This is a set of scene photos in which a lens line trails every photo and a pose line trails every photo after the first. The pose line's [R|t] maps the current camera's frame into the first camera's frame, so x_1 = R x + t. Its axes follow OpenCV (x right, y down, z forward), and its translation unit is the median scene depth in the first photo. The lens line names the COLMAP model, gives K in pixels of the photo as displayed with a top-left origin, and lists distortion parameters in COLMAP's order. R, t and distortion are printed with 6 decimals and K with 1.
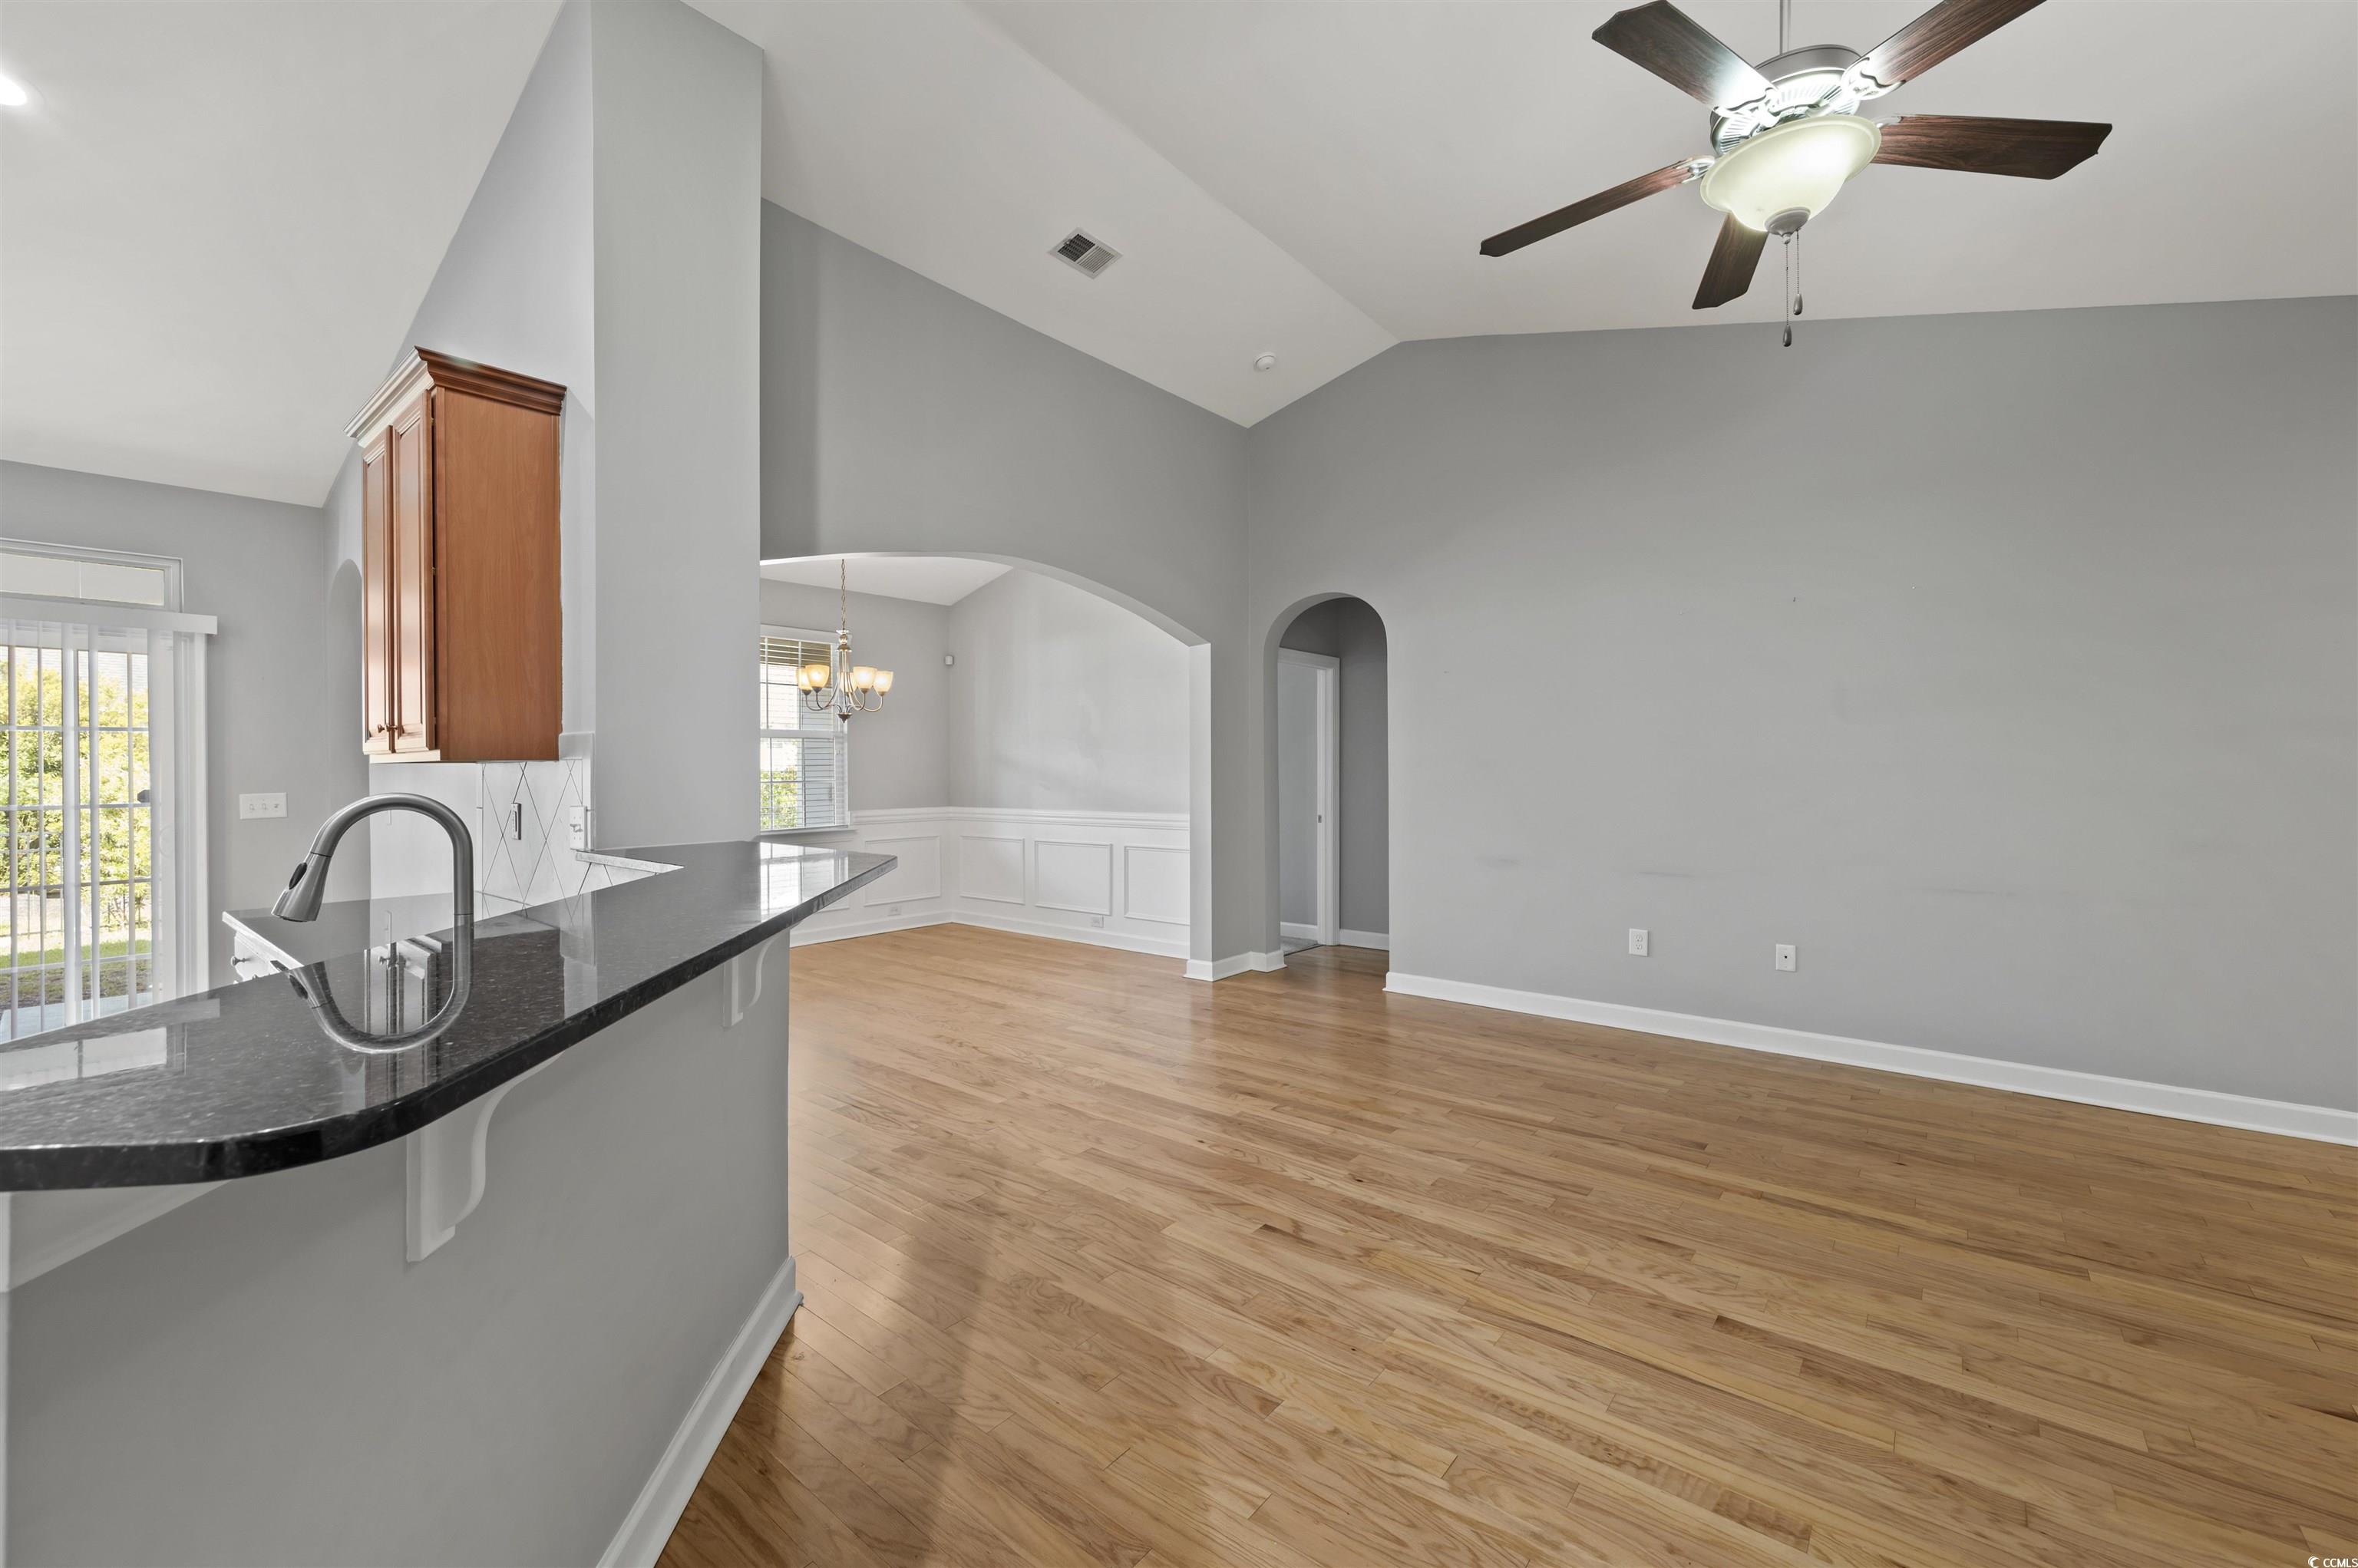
lens RADIAL K [[938.3, 0, 1187.3], [0, 938.3, 782.6], [0, 0, 1]] dist [0.000121, 0.000075]
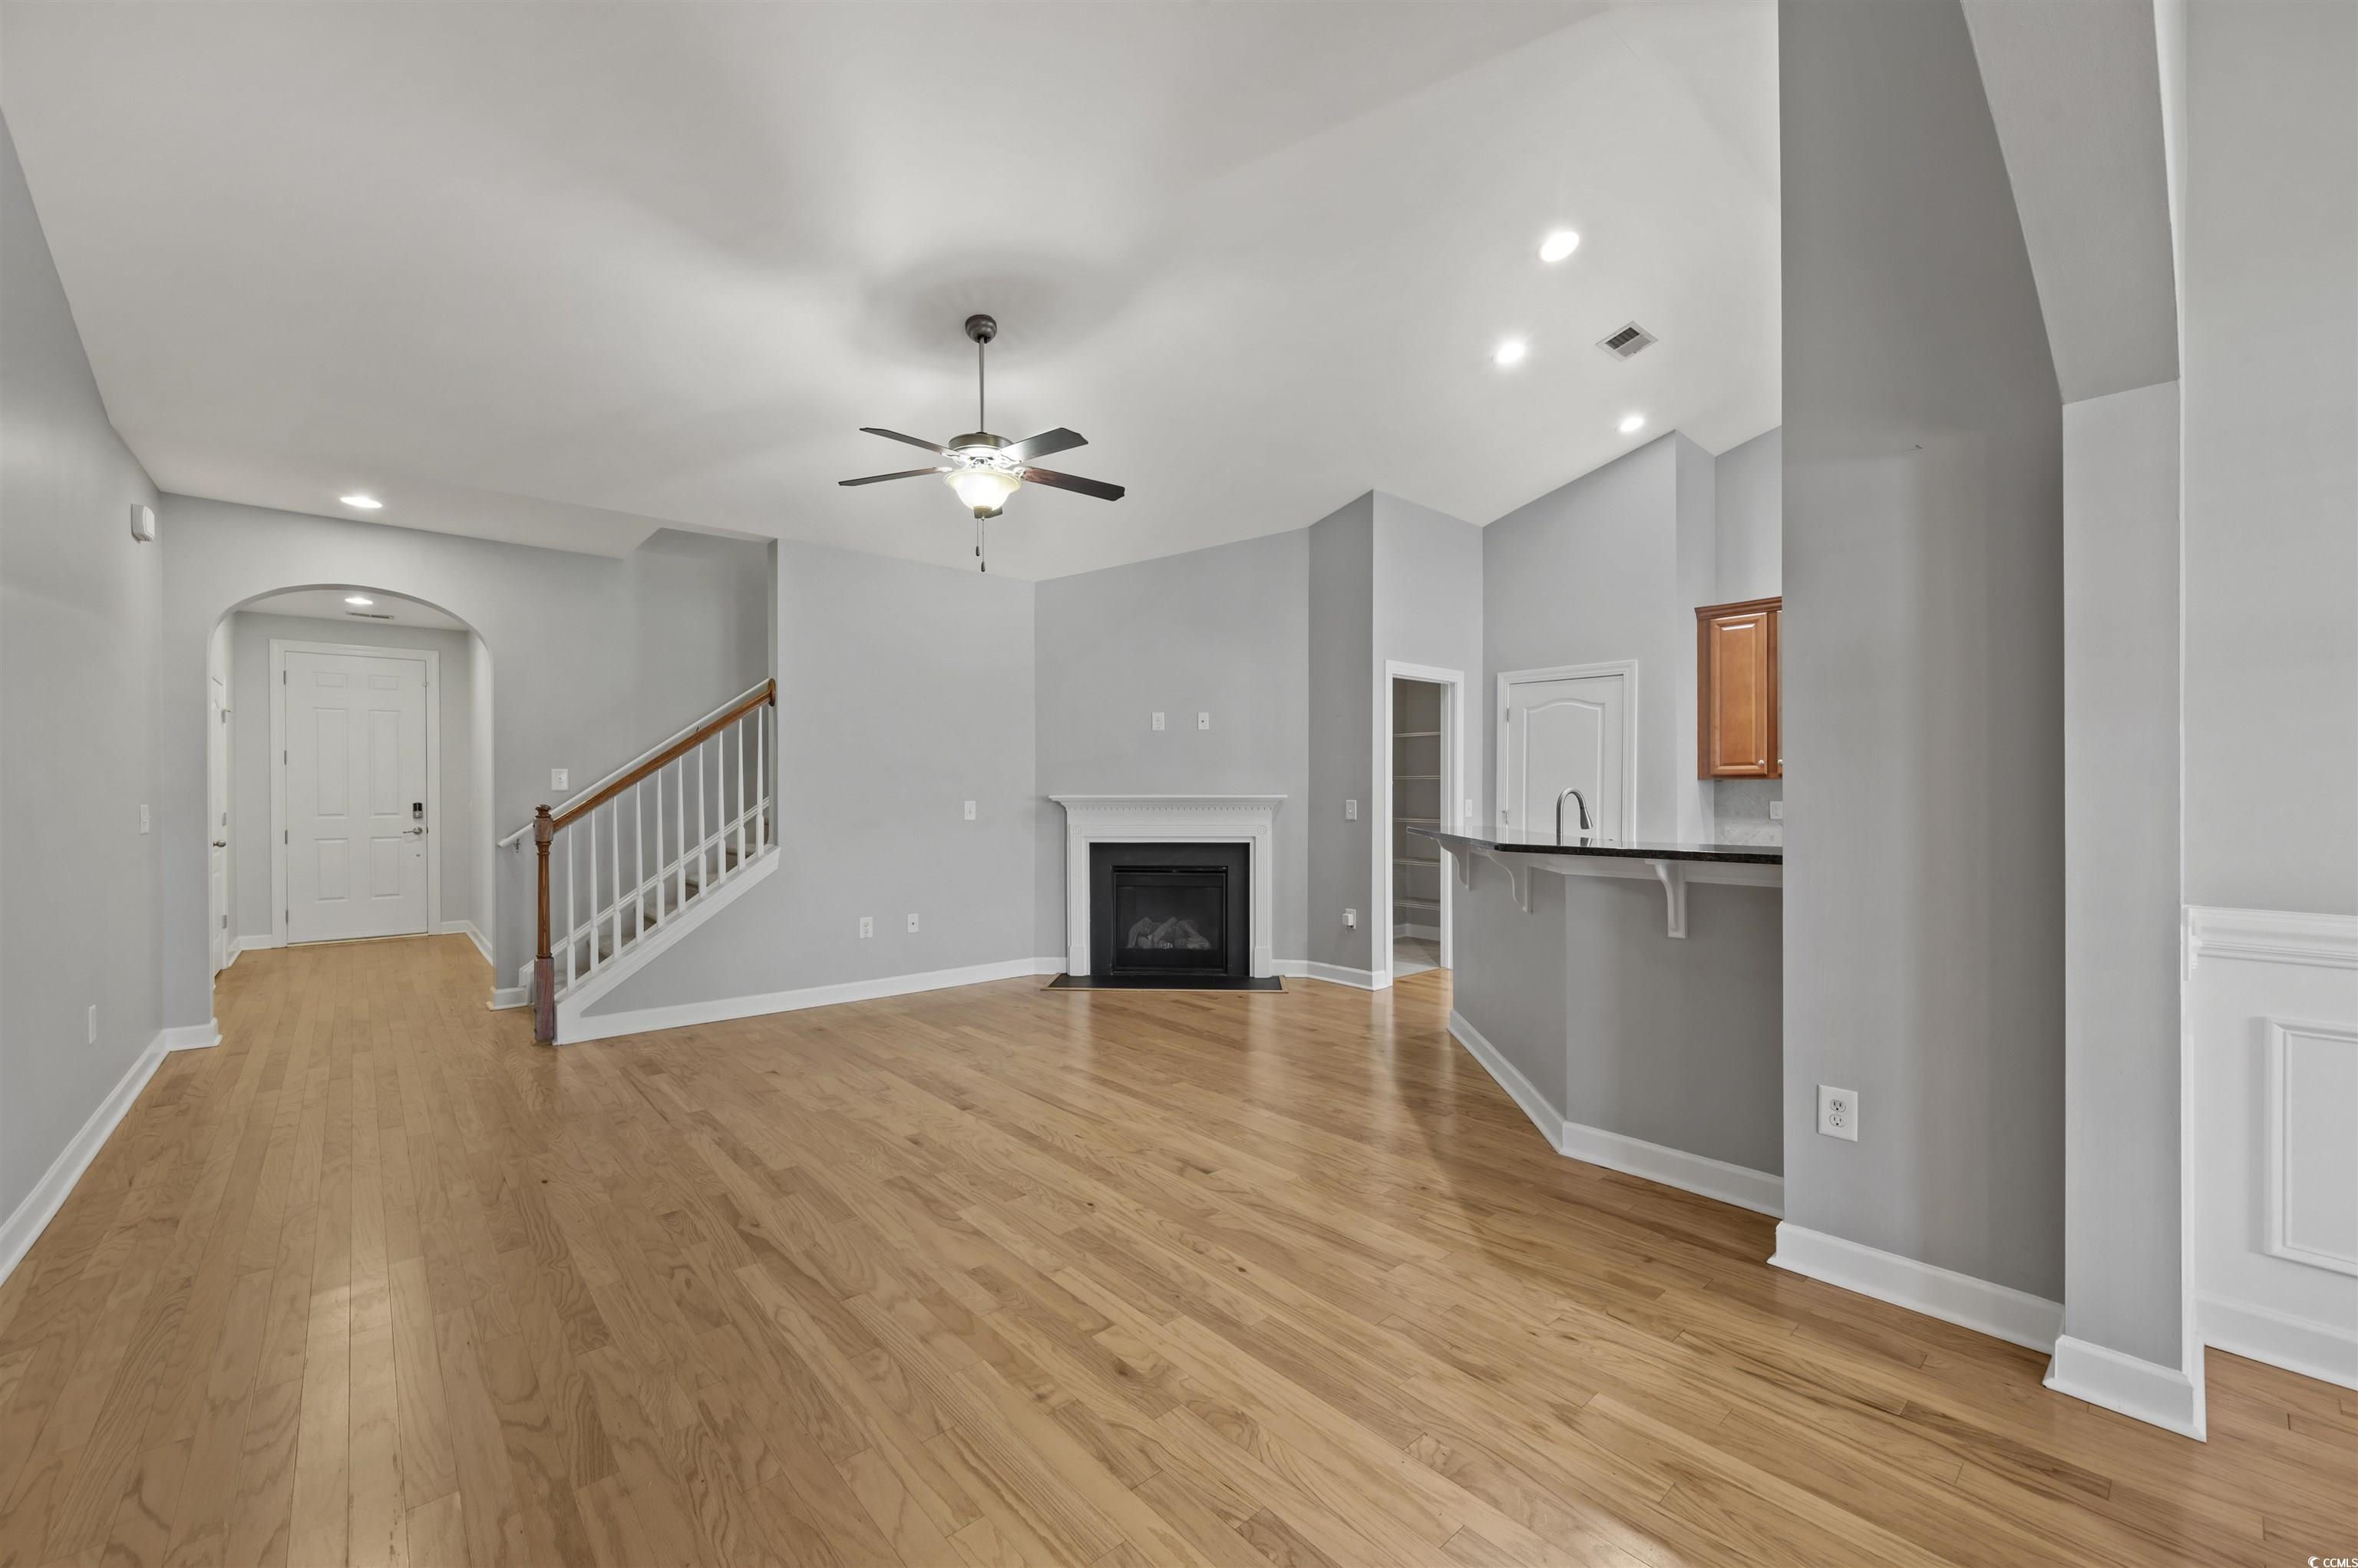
lens RADIAL K [[938.3, 0, 1183.0], [0, 938.3, 787.3], [0, 0, 1]] dist [0.000121, 0.000075]
pose [[-0.986215, 0.008807, 0.165235, -0.076175], [0.010060, 0.999927, 0.006751, -0.010371], [-0.165163, 0.008320, -0.986231, 1.997217]]
